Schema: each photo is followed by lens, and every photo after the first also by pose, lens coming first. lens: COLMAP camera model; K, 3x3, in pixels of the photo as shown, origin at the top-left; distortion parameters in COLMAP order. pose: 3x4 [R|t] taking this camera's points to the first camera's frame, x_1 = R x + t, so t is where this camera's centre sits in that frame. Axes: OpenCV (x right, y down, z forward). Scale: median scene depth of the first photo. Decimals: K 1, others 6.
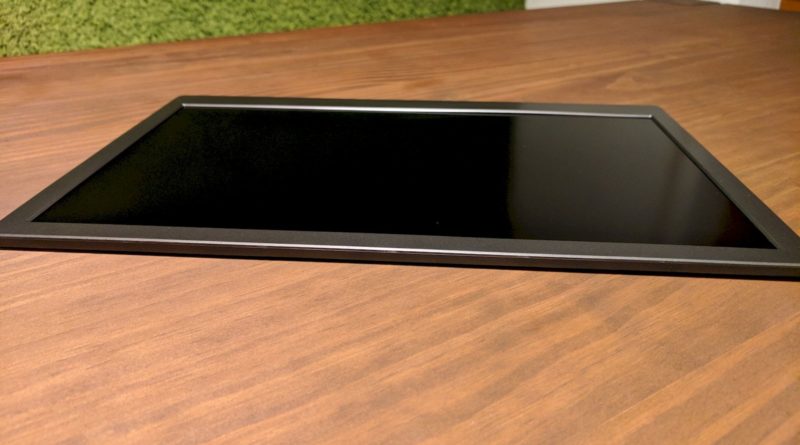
lens RADIAL K [[604.3, 0, 400.1], [0, 604.3, 220.7], [0, 0, 1]] dist [-0.029308, 0.006935]
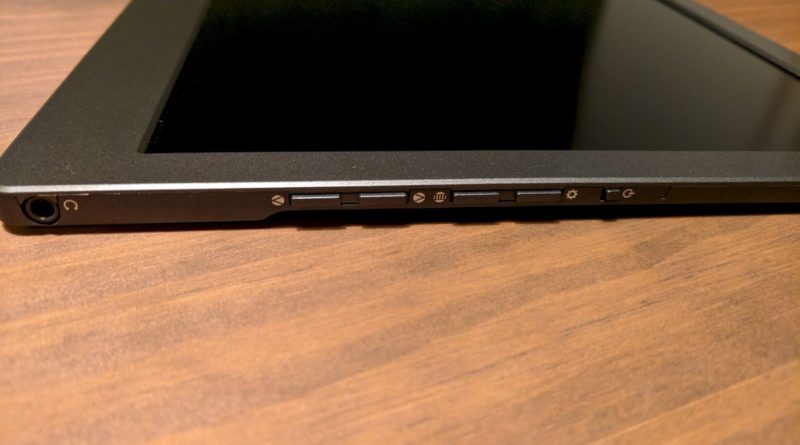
lens RADIAL K [[604.3, 0, 398.7], [0, 604.3, 223.8], [0, 0, 1]] dist [-0.029308, 0.006935]
pose [[0.987622, 0.119195, -0.101955, 0.206641], [-0.103744, 0.983926, 0.145349, 0.100220], [0.117641, -0.132972, 0.984113, 0.496806]]
